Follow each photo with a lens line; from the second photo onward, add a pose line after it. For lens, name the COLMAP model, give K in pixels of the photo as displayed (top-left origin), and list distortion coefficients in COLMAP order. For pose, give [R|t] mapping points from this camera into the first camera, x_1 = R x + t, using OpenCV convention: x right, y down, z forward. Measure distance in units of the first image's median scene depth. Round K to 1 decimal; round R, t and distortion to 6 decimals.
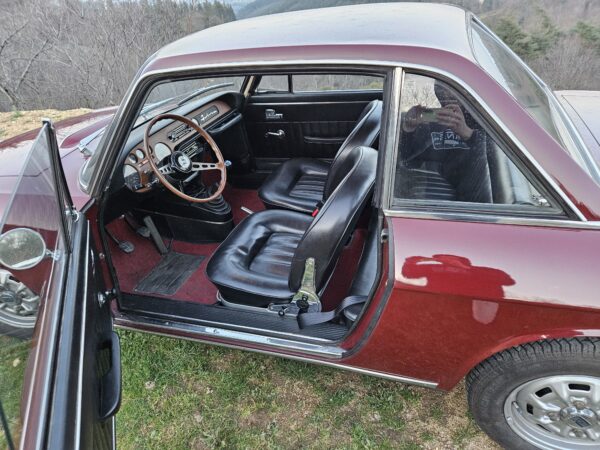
lens RADIAL K [[406.4, 0, 300.0], [0, 406.4, 225.0], [0, 0, 1]] dist [0.049606, -0.000831]
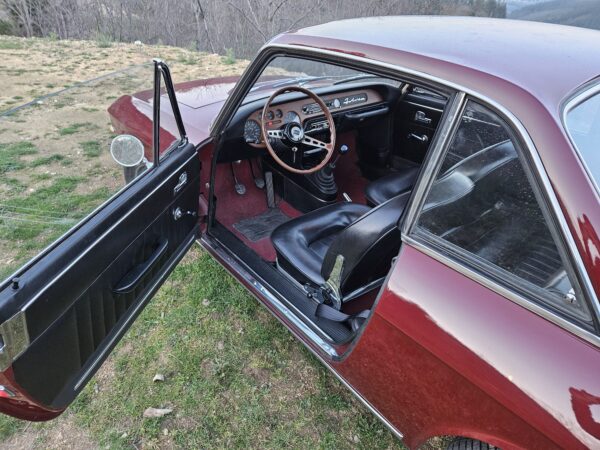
lens RADIAL K [[403.4, 0, 296.3], [0, 403.4, 217.6], [0, 0, 1]] dist [0.076699, -0.063172]
pose [[0.831819, 0.377397, -0.406998, 0.209469], [-0.373343, 0.923034, 0.092867, -0.037995], [0.410721, 0.074702, 0.908696, 0.023781]]
